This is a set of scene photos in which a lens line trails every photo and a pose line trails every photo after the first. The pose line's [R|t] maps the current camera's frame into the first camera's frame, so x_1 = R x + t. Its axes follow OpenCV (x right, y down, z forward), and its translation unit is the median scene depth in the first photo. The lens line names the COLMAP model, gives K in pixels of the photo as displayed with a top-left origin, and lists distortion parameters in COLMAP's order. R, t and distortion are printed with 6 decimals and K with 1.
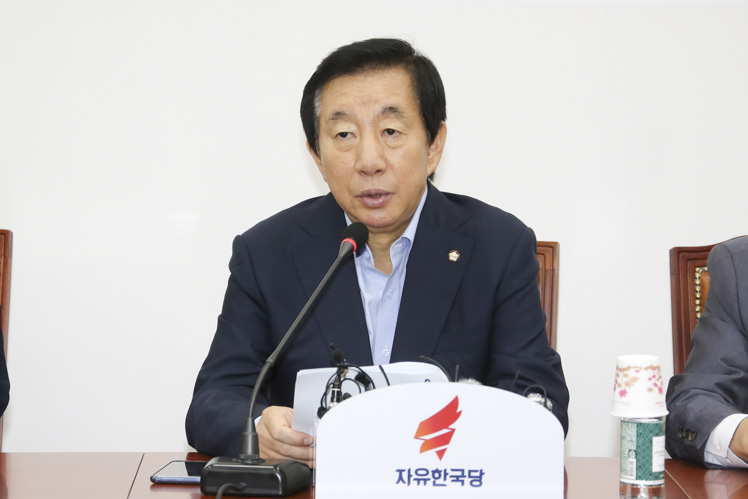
lens RADIAL K [[3012.5, 0, 369.2], [0, 3012.5, 251.5], [0, 0, 1]] dist [0.773384, 0.000000]
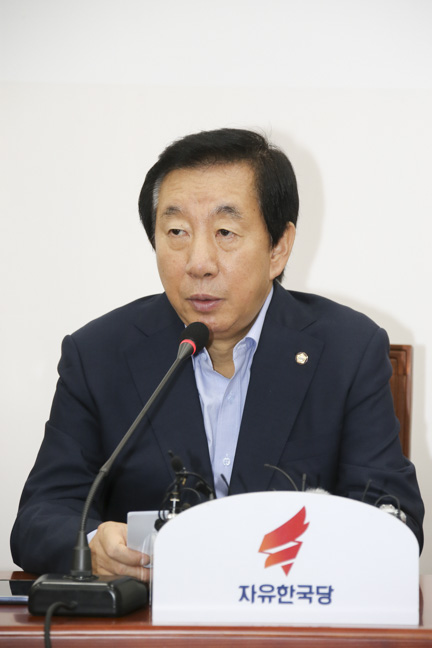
lens RADIAL K [[4514.6, 0, 221.9], [0, 4514.6, 324.5], [0, 0, 1]] dist [1.633697, 0.000000]
pose [[0.999959, 0.001047, 0.008950, -0.008977], [-0.000816, 0.999669, -0.025731, 0.027484], [-0.008974, 0.025723, 0.999629, -0.400920]]
